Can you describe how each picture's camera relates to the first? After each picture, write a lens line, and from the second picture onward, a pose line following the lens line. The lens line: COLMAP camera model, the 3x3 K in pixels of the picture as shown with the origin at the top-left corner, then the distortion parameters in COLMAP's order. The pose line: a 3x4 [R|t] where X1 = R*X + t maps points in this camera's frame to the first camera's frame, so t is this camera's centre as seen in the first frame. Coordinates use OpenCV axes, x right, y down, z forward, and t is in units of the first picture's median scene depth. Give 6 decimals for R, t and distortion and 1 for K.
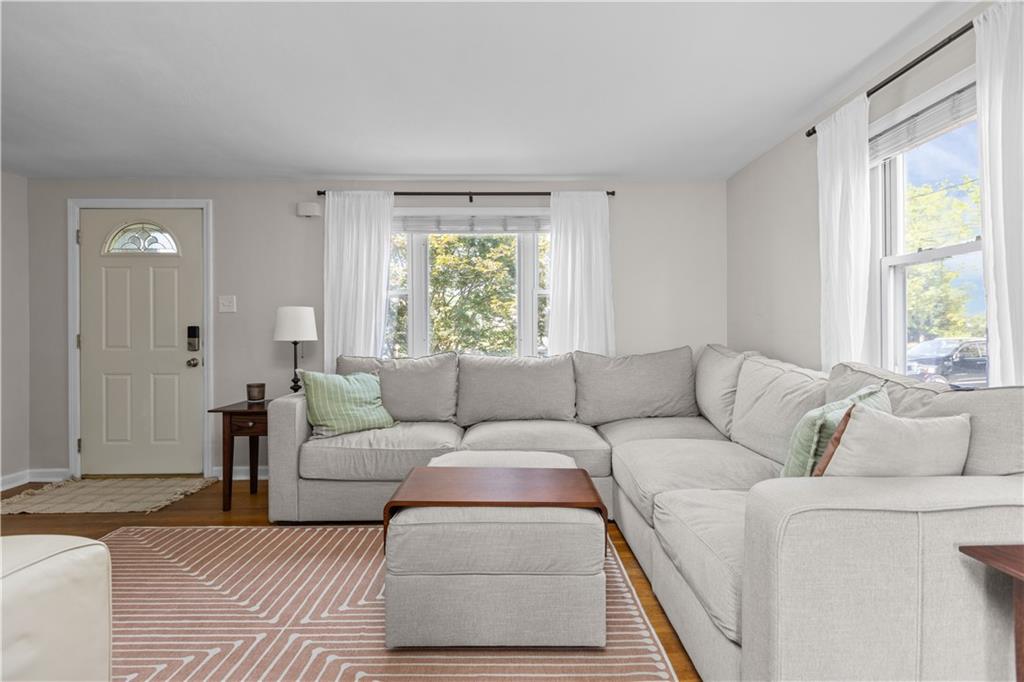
lens RADIAL K [[456.8, 0, 516.2], [0, 456.8, 338.0], [0, 0, 1]] dist [-0.001602, -0.000008]
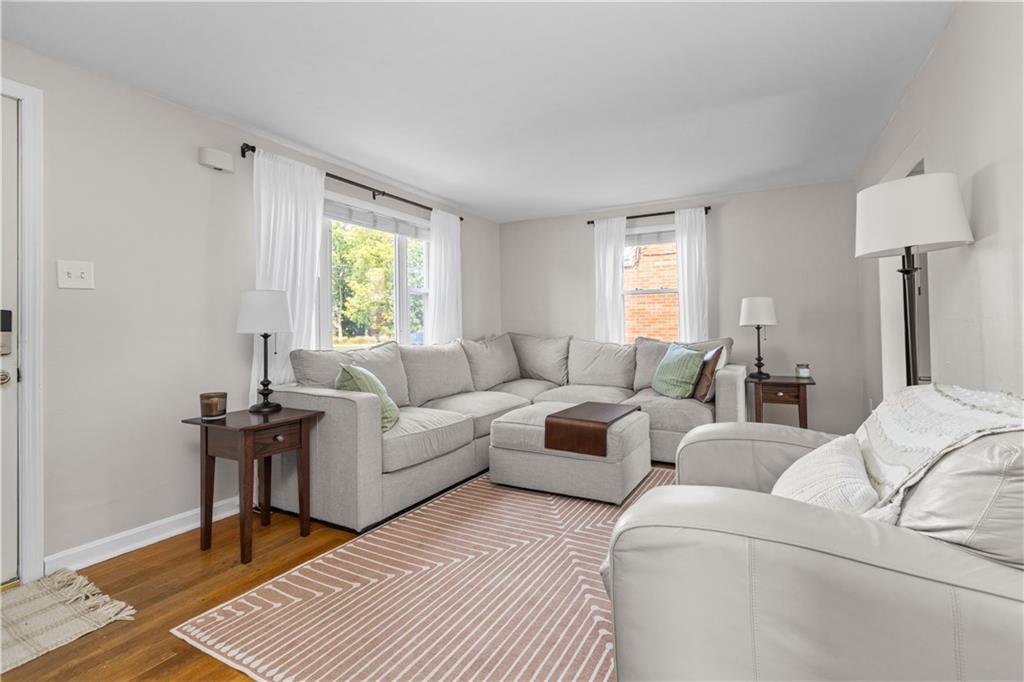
lens RADIAL K [[469.8, 0, 515.3], [0, 469.8, 326.7], [0, 0, 1]] dist [0.000002, -0.000137]
pose [[0.500350, 0.000186, 0.865823, -1.212619], [0.012372, 0.999896, -0.007364, 0.007612], [-0.865735, 0.014397, 0.500295, 0.264710]]
